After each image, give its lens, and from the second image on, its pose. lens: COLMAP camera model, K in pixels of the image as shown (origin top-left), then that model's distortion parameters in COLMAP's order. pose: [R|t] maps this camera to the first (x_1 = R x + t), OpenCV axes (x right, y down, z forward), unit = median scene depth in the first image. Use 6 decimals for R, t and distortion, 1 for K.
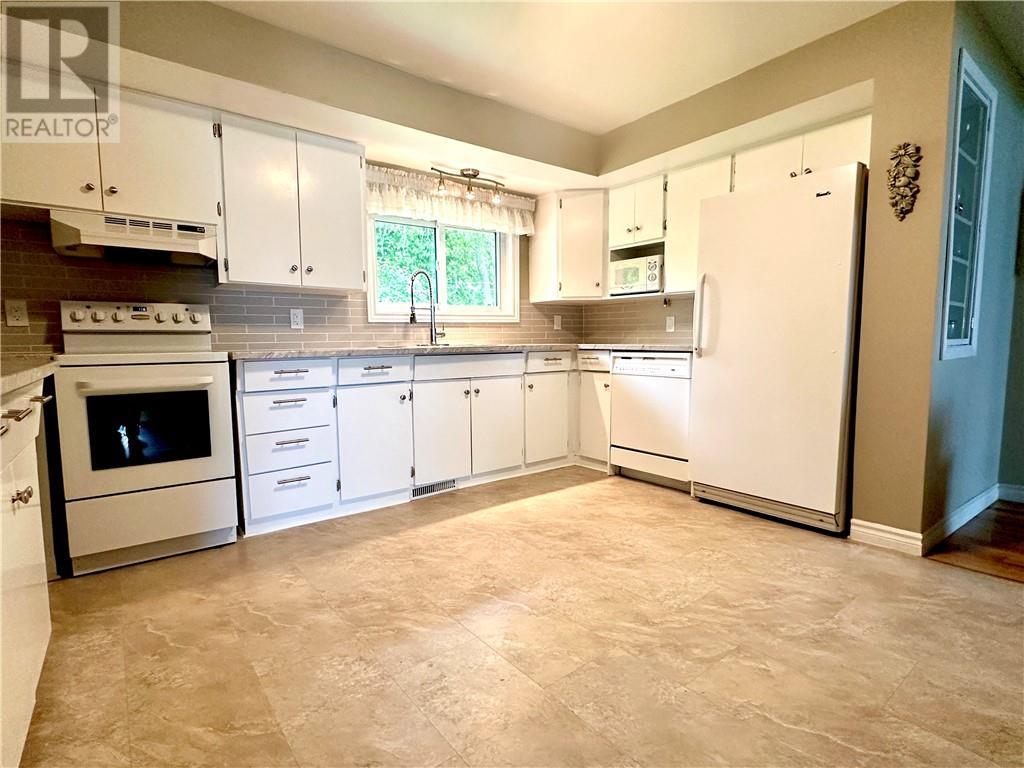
lens RADIAL K [[521.2, 0, 511.7], [0, 521.2, 383.8], [0, 0, 1]] dist [-0.001851, 0.000792]
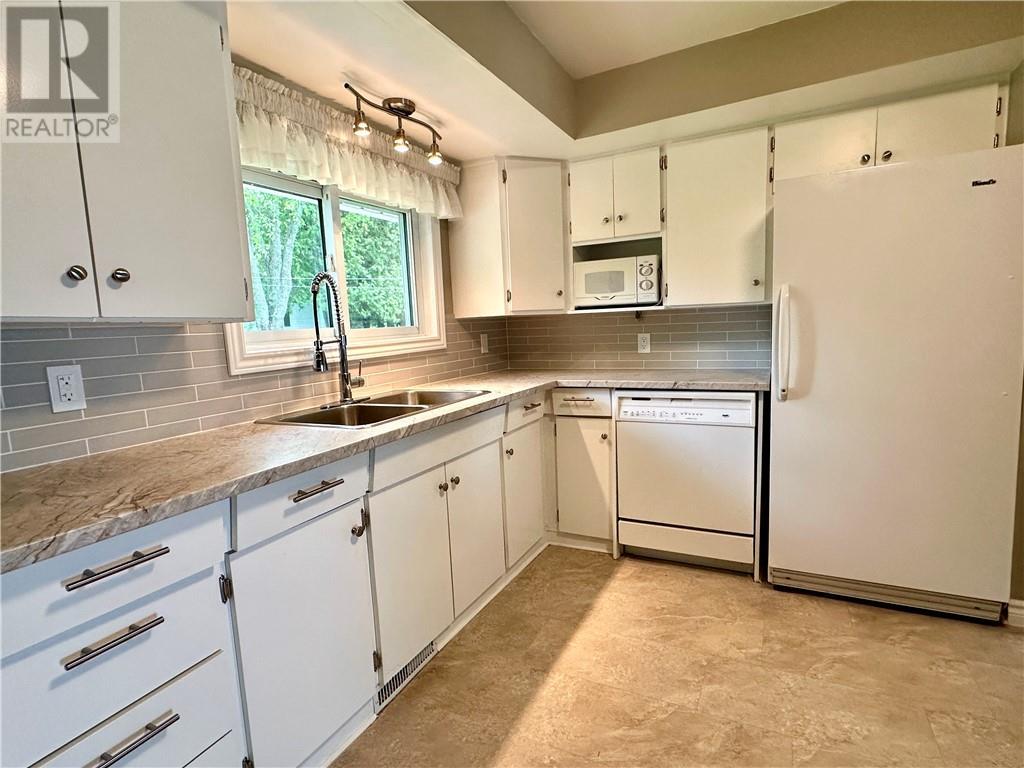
lens RADIAL K [[521.2, 0, 512.5], [0, 521.2, 385.8], [0, 0, 1]] dist [-0.001851, 0.000792]
pose [[0.906201, -0.080983, 0.415020, -0.228282], [0.073772, 0.996715, 0.033409, -0.100741], [-0.416362, 0.000341, 0.909199, 0.406348]]
